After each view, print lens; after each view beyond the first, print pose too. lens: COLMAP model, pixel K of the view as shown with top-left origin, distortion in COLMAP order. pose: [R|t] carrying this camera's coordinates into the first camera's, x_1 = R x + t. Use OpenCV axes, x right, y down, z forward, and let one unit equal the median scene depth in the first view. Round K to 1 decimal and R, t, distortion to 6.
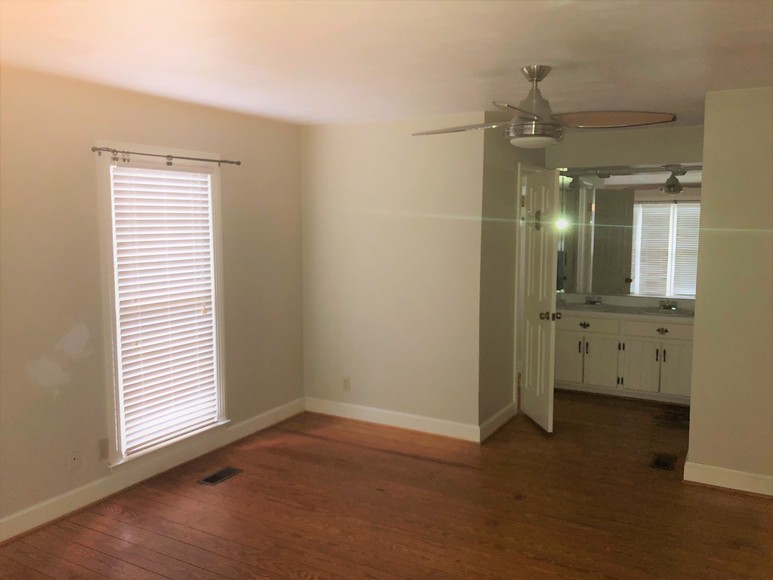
lens RADIAL K [[632.6, 0, 384.1], [0, 632.6, 290.9], [0, 0, 1]] dist [0.030713, -0.020783]
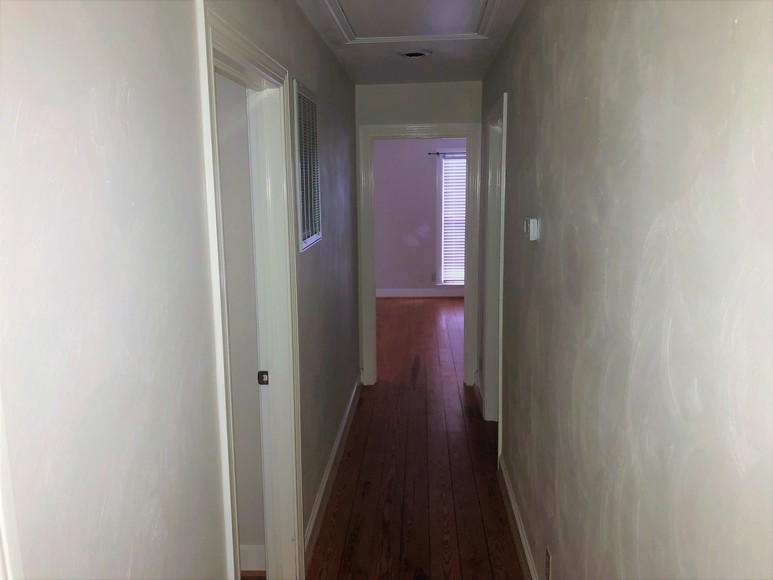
lens RADIAL K [[632.6, 0, 386.4], [0, 632.6, 290.2], [0, 0, 1]] dist [0.030713, -0.020783]
pose [[0.463817, 0.147080, -0.873637, 1.582211], [-0.074439, 0.989106, 0.126999, 0.003255], [0.882798, 0.006128, 0.469712, -0.298548]]
